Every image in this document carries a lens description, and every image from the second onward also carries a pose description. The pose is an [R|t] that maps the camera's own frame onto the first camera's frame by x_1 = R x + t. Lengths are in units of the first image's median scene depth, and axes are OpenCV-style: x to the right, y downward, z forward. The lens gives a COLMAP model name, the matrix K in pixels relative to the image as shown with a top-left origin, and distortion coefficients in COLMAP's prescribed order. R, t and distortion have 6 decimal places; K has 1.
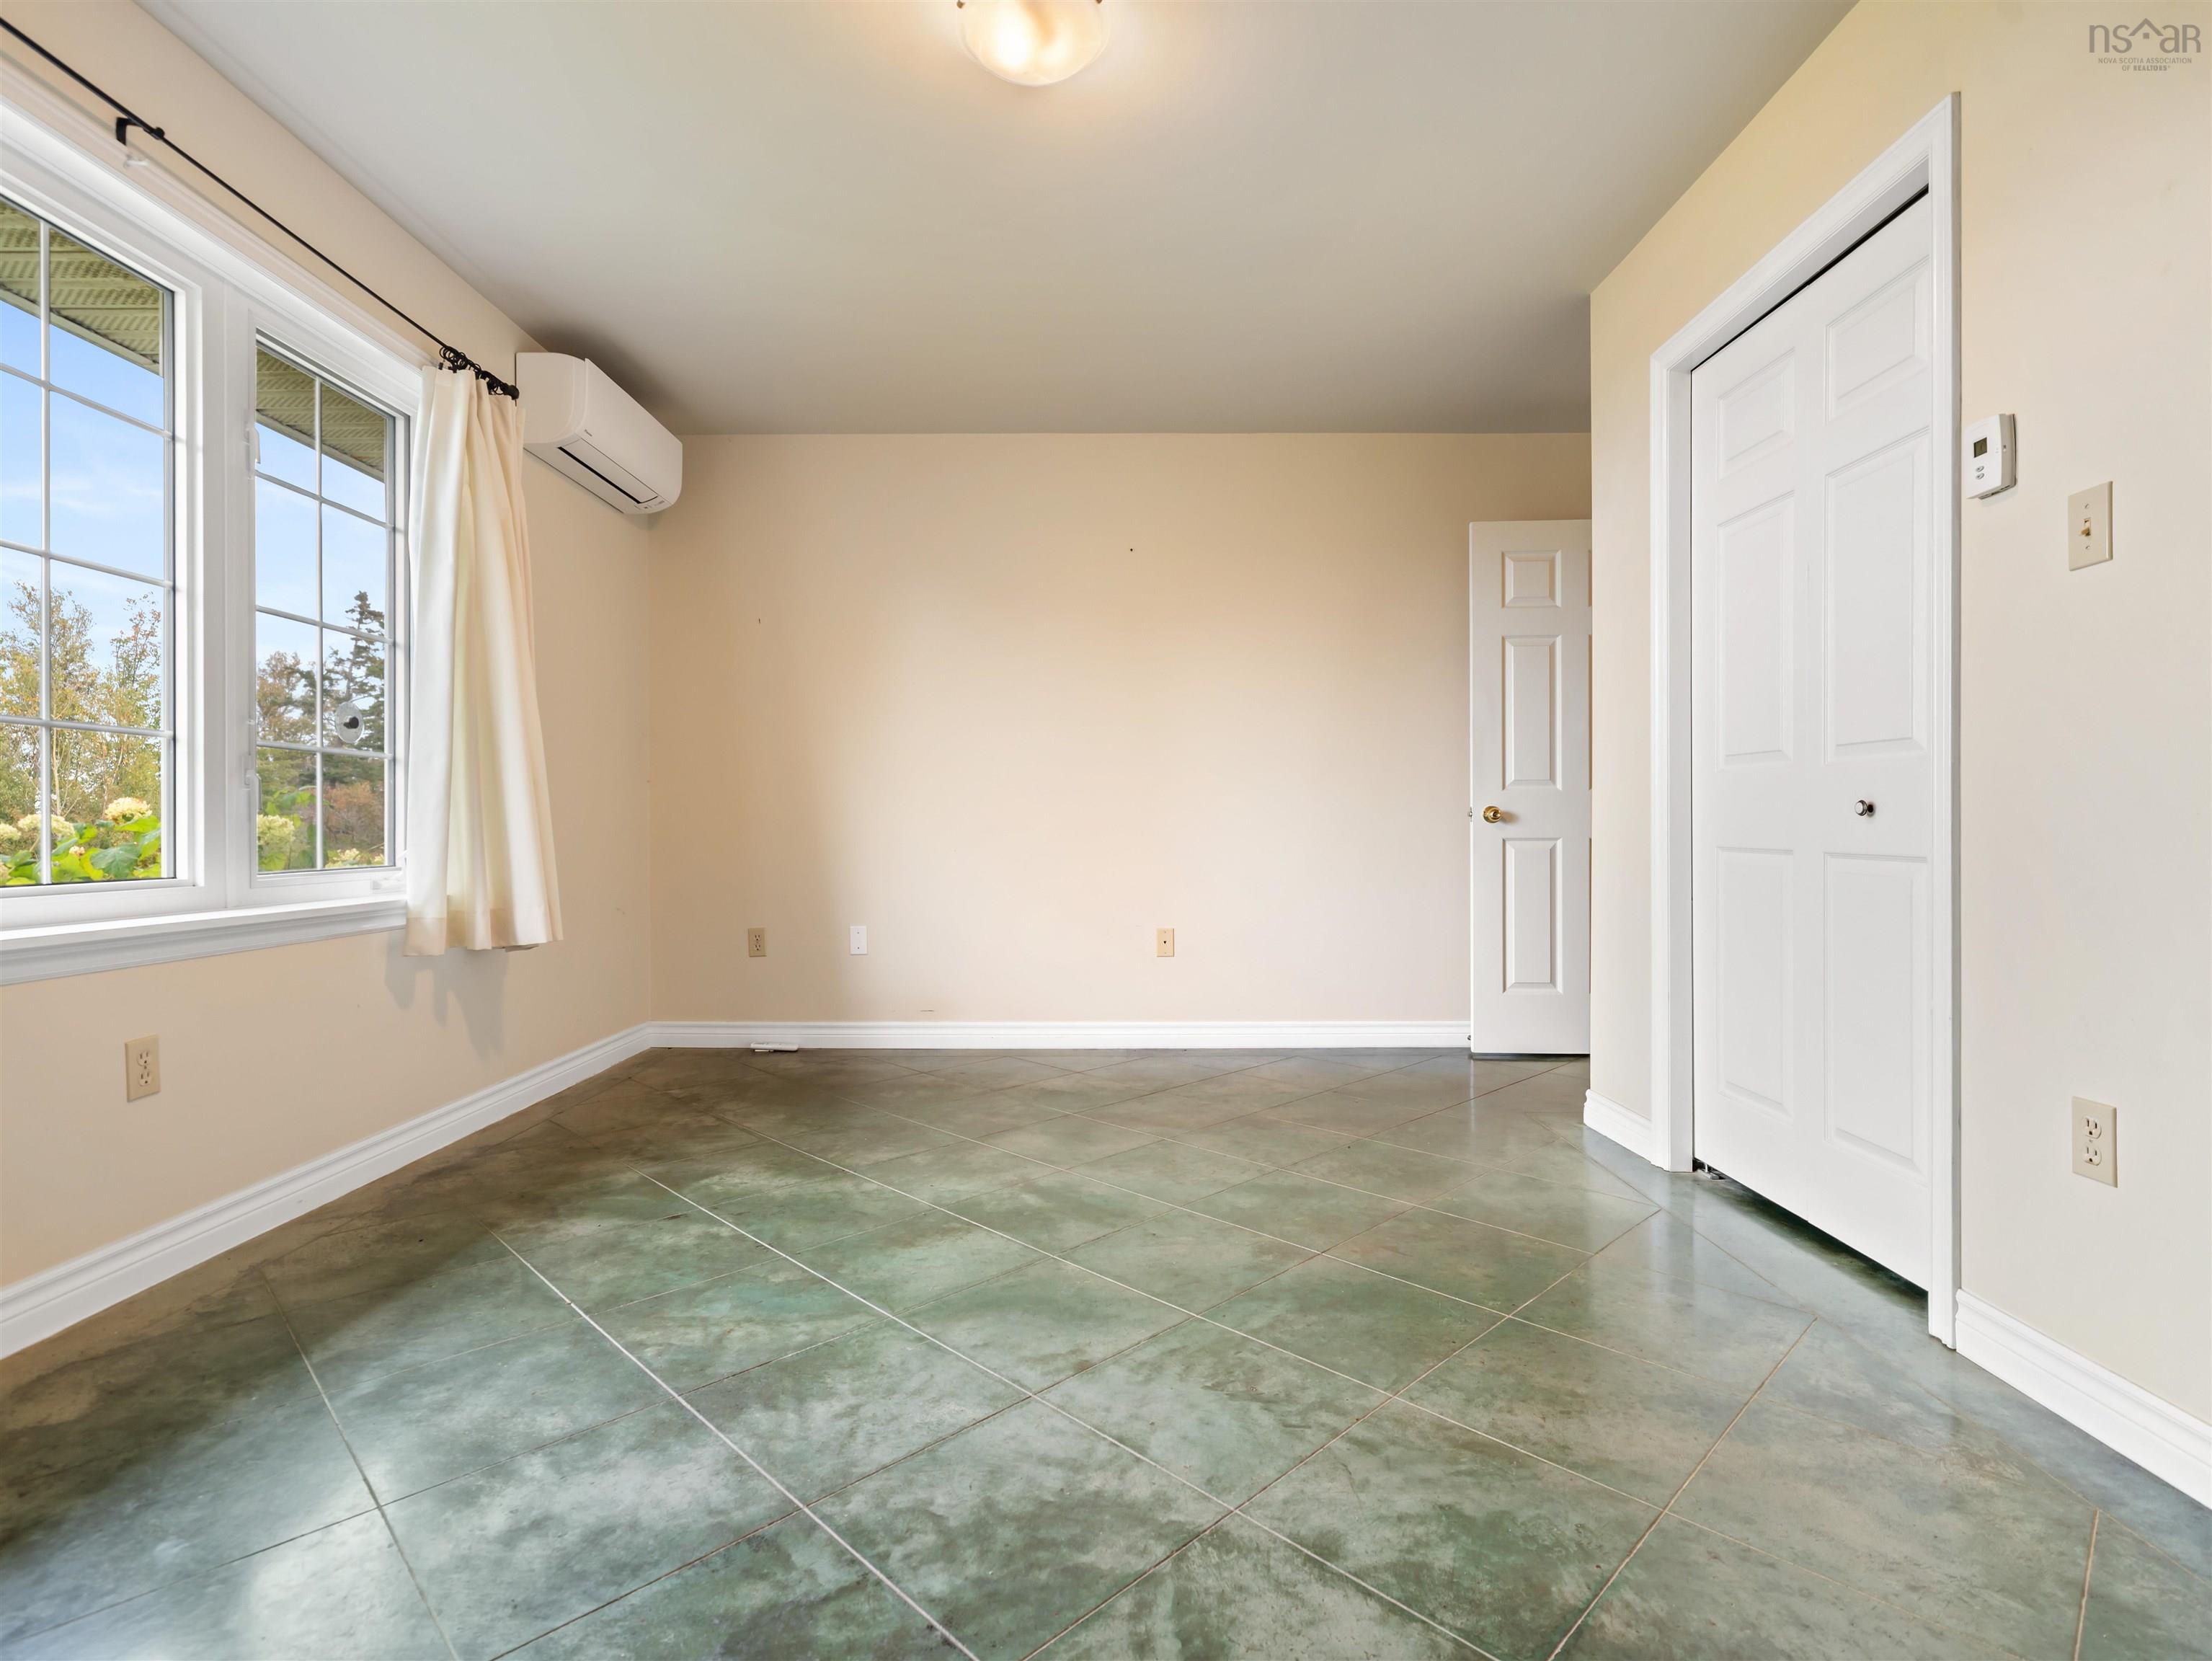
lens RADIAL K [[1076.6, 0, 1096.8], [0, 1076.6, 824.8], [0, 0, 1]] dist [0.002145, 0.000933]
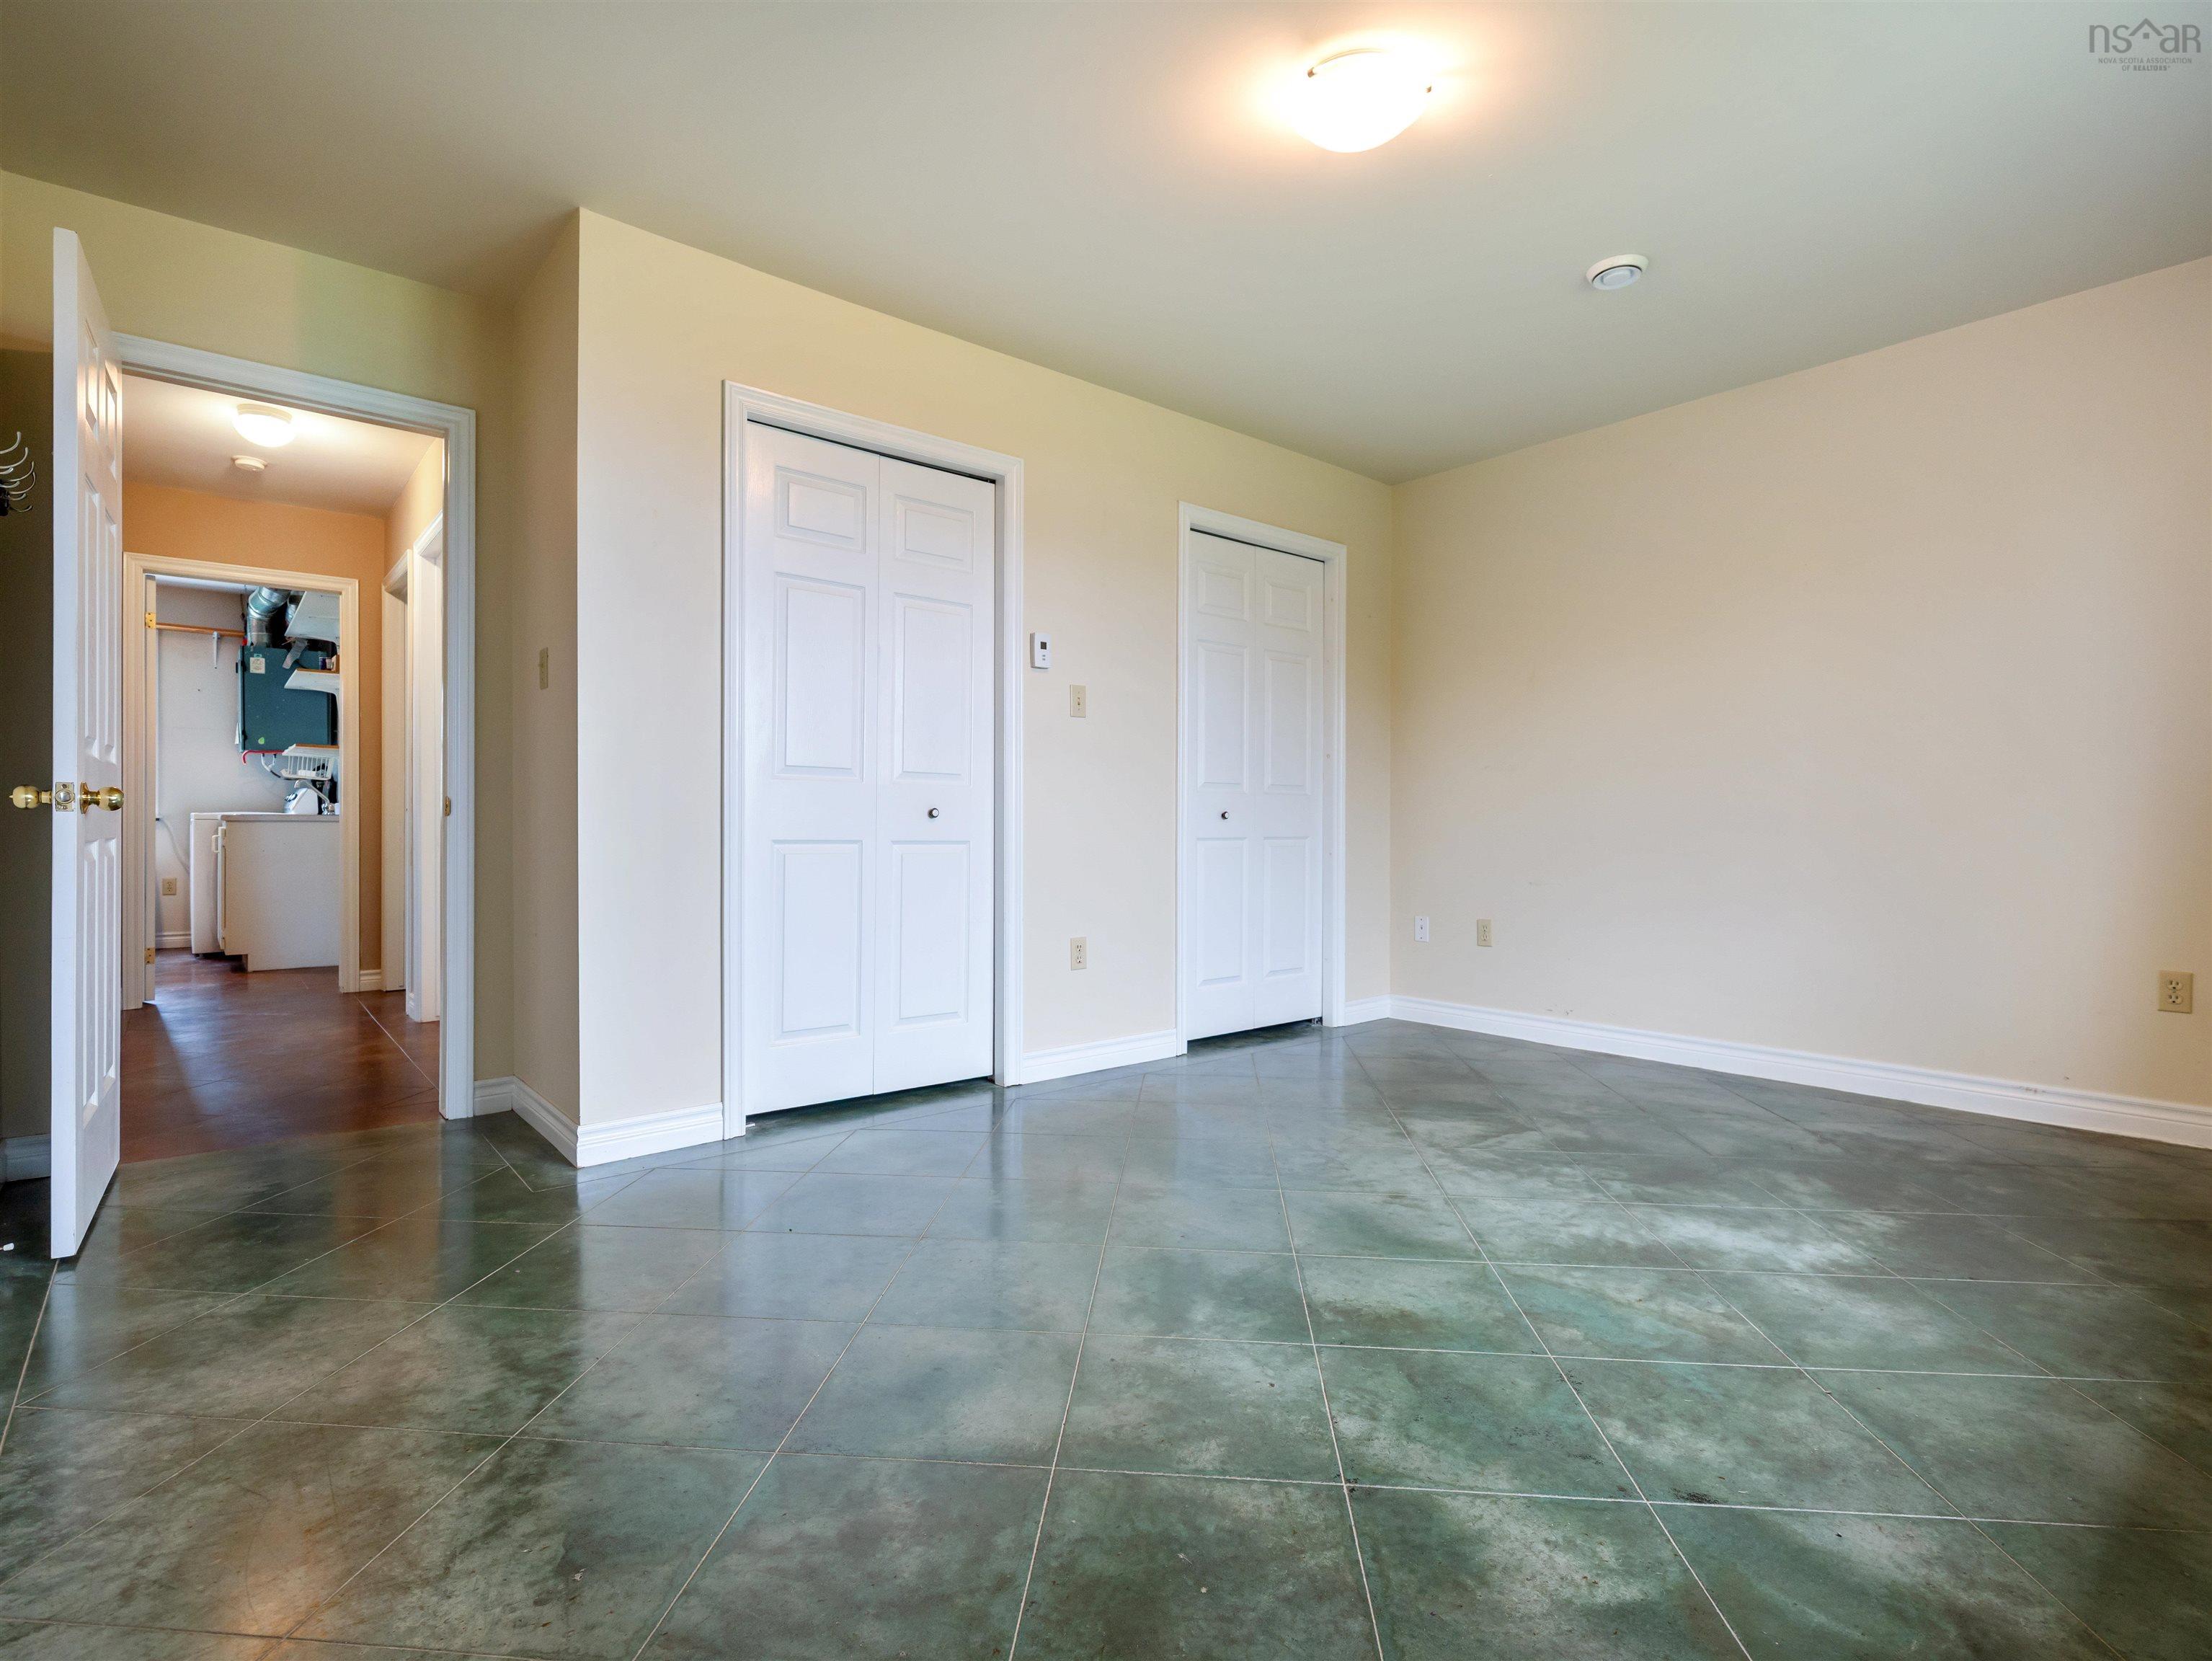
lens RADIAL K [[1076.6, 0, 1096.8], [0, 1076.6, 824.8], [0, 0, 1]] dist [0.002145, 0.000933]
pose [[-0.639590, -0.003279, 0.768709, -0.768914], [-0.005122, 0.999987, 0.000004, 0.000514], [-0.768699, -0.003934, -0.639599, 1.977825]]
